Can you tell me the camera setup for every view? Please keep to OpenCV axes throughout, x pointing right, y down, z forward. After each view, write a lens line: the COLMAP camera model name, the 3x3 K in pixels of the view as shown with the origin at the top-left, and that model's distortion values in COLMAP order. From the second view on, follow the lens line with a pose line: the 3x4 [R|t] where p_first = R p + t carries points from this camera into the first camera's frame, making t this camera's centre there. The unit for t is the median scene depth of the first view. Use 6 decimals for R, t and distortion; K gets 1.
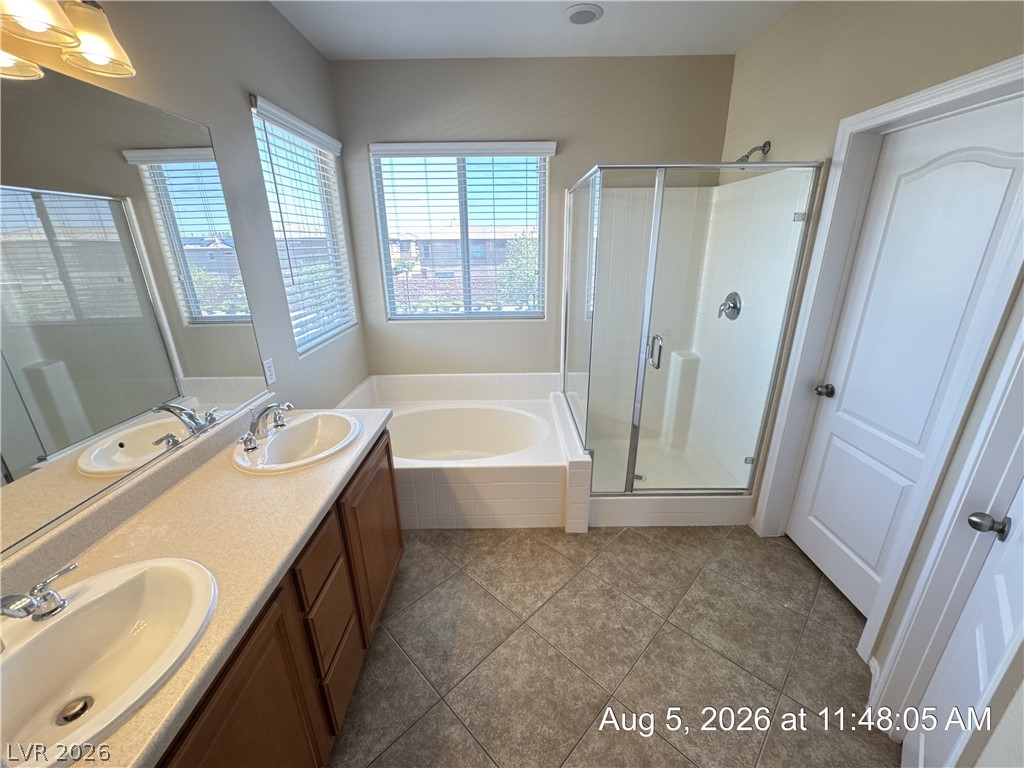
lens RADIAL K [[410.0, 0, 513.1], [0, 410.0, 384.5], [0, 0, 1]] dist [-0.002673, 0.000168]
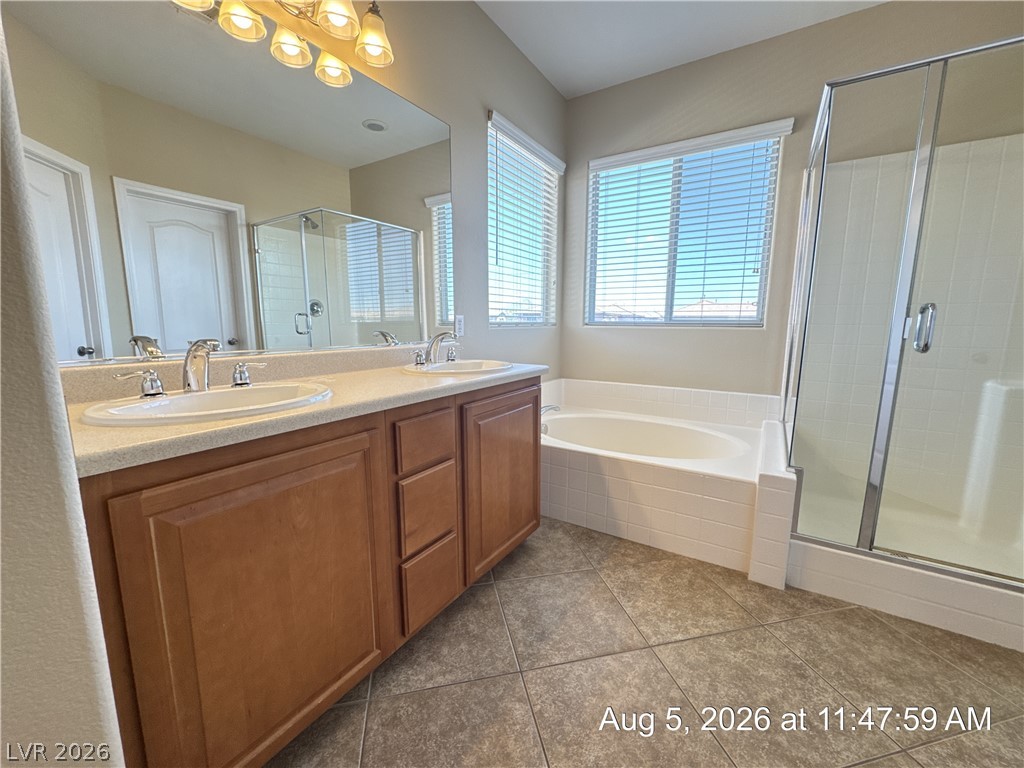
lens RADIAL K [[410.0, 0, 513.1], [0, 410.0, 384.5], [0, 0, 1]] dist [-0.002673, 0.000168]
pose [[0.842759, 0.095269, -0.529794, 0.143587], [-0.190391, 0.973350, -0.127831, 0.218812], [0.503497, 0.208599, 0.838438, 0.120851]]
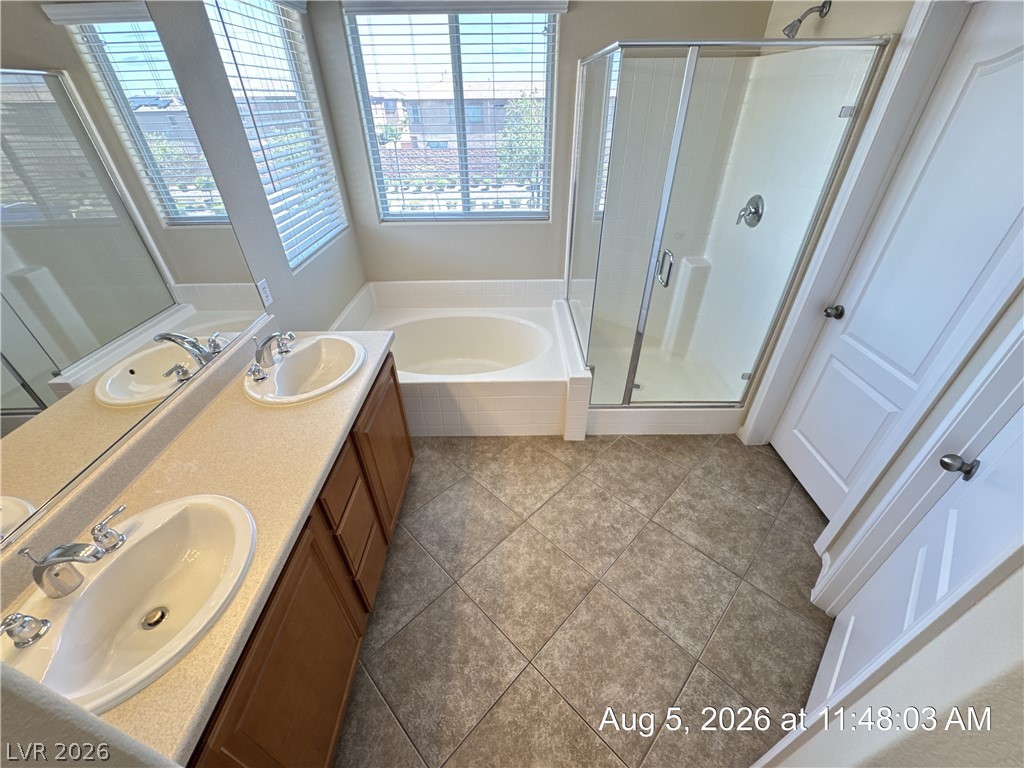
lens RADIAL K [[410.0, 0, 513.1], [0, 410.0, 384.5], [0, 0, 1]] dist [-0.002673, 0.000168]
pose [[0.999996, 0.002398, -0.001348, -0.004564], [-0.001946, 0.963105, 0.269118, -0.075004], [0.001943, -0.269115, 0.963106, 0.007986]]
